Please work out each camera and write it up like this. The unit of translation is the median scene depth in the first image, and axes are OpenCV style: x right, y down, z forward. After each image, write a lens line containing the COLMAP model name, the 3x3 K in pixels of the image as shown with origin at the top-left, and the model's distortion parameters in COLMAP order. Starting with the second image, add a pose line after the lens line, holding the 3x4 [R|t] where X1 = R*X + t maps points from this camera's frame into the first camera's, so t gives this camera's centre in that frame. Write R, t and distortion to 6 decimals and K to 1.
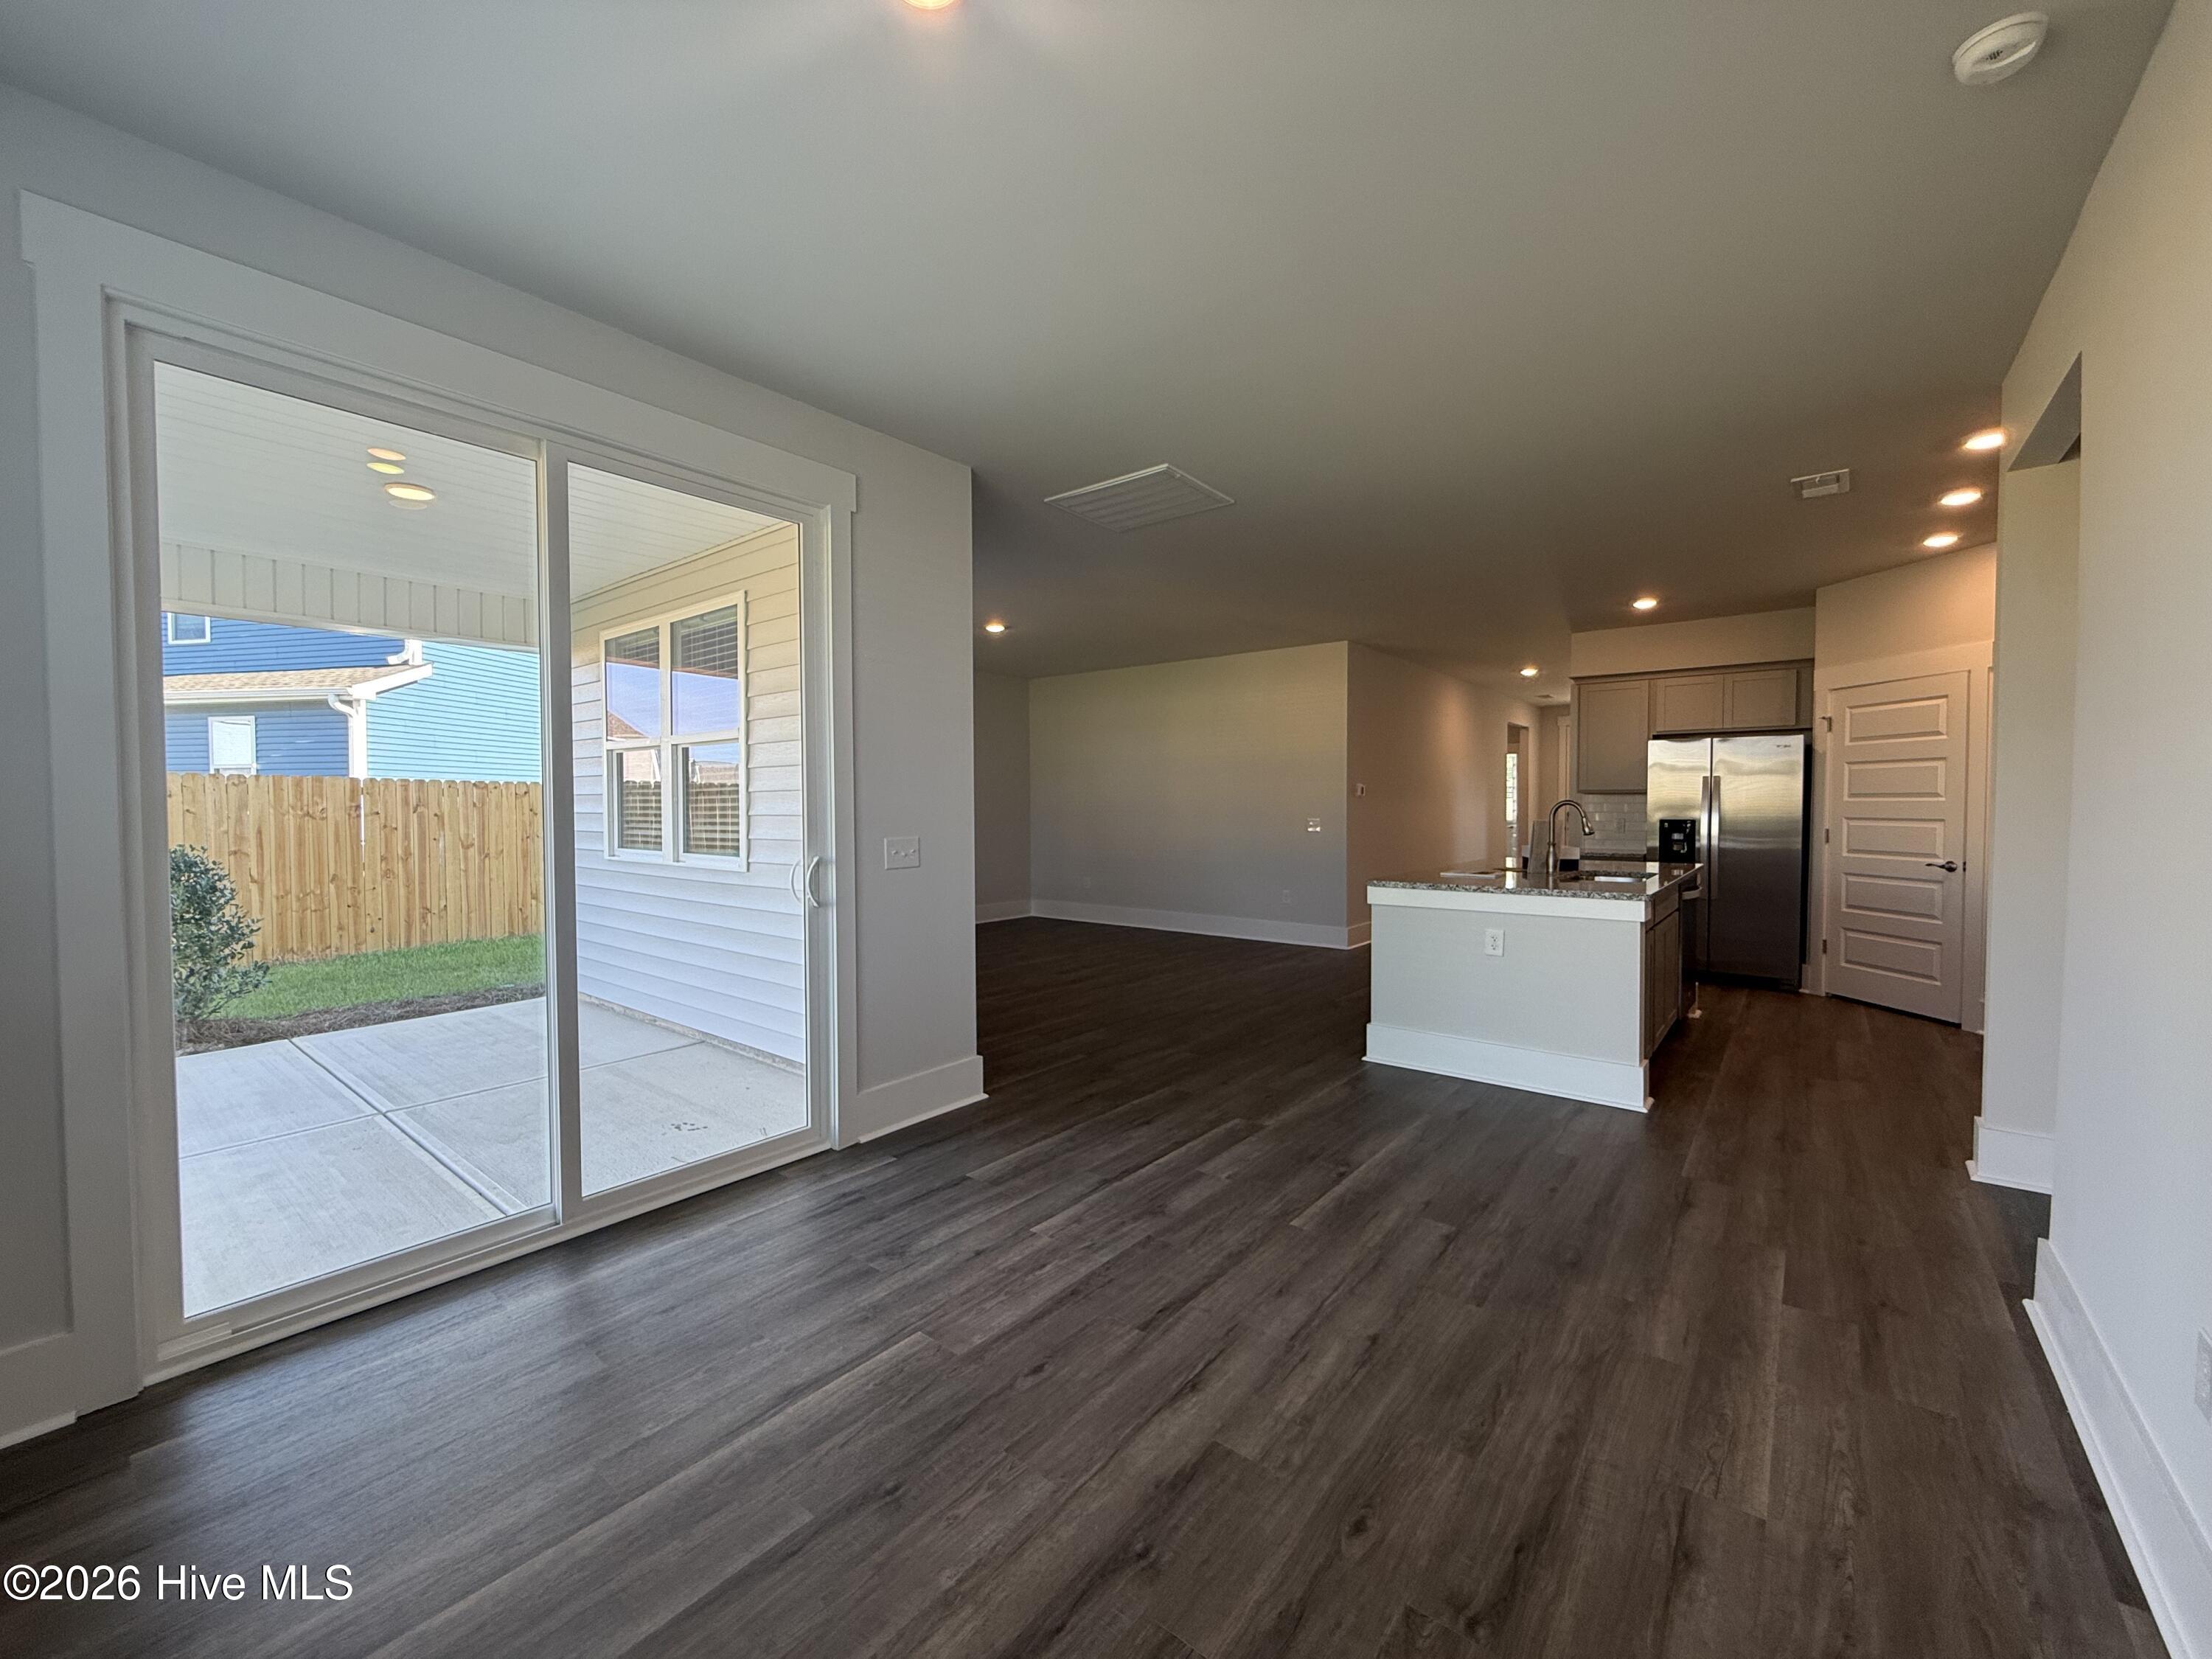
lens RADIAL K [[889.2, 0, 1090.2], [0, 889.2, 829.0], [0, 0, 1]] dist [0.000587, -0.004471]
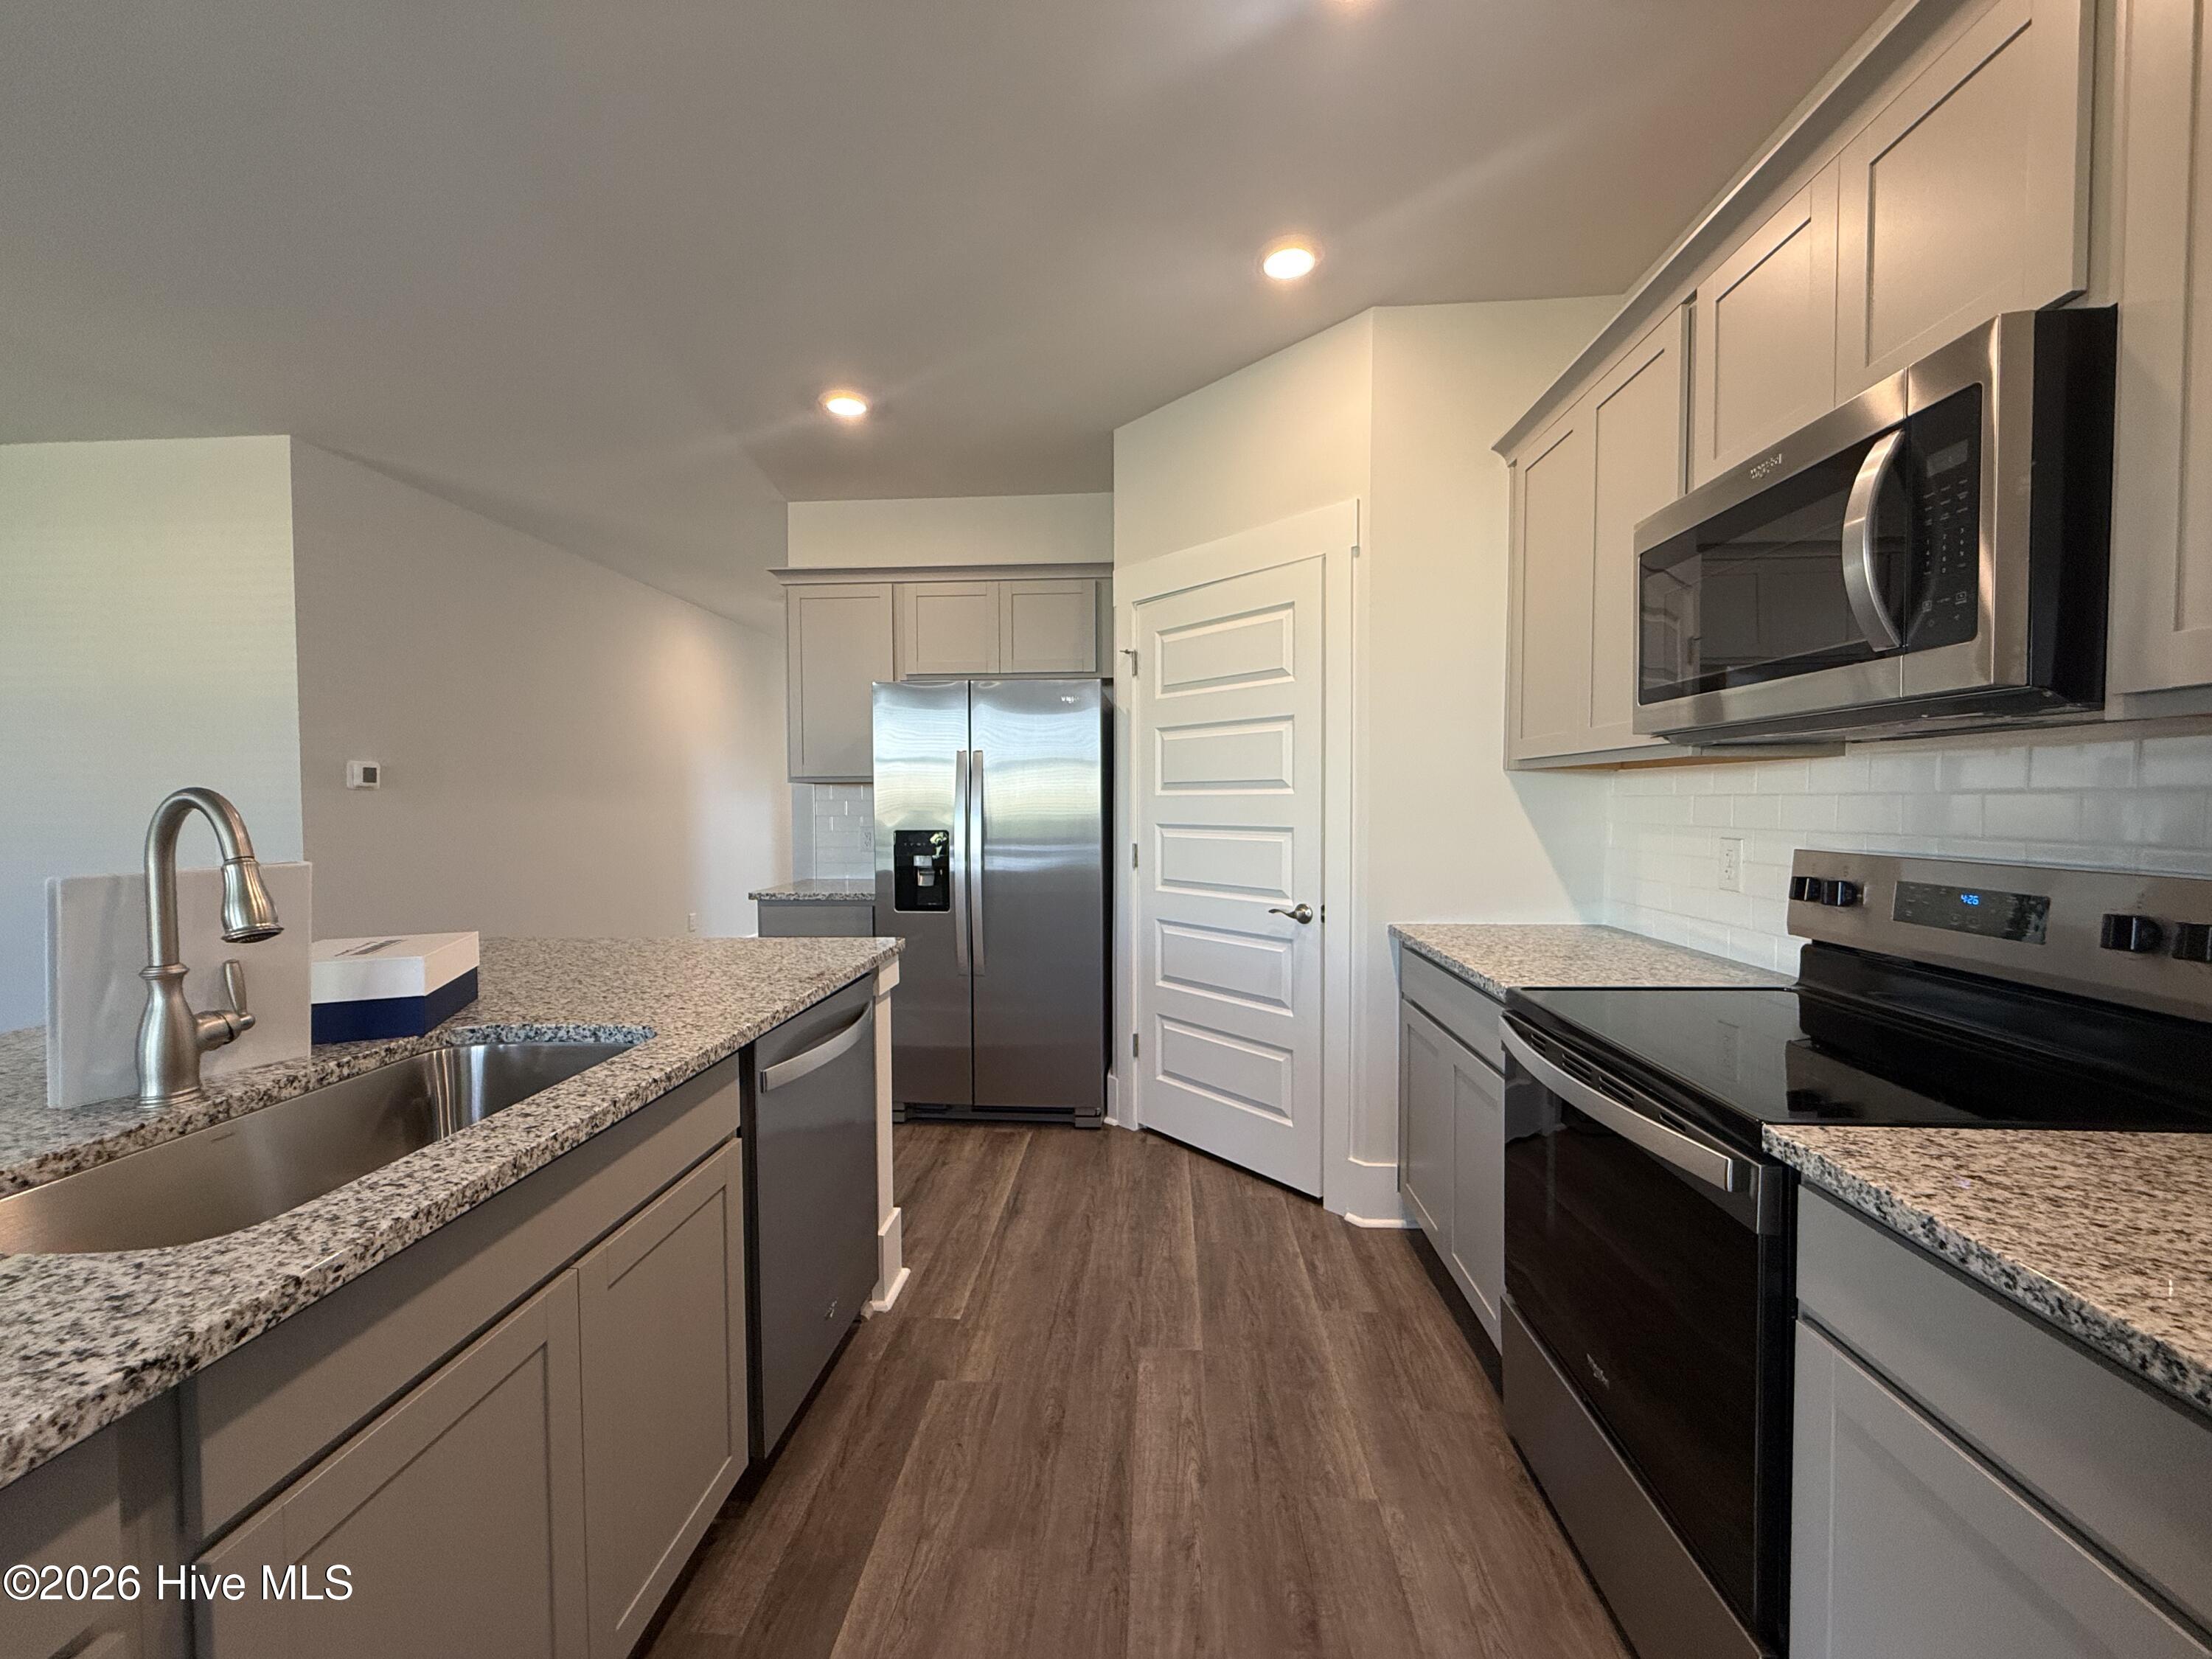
lens RADIAL K [[879.7, 0, 1098.6], [0, 879.7, 828.0], [0, 0, 1]] dist [0.000937, -0.000196]
pose [[0.819289, -0.023401, 0.572903, 0.456250], [0.020245, 0.999724, 0.011883, -0.016548], [-0.573024, 0.001863, 0.819537, 0.513986]]
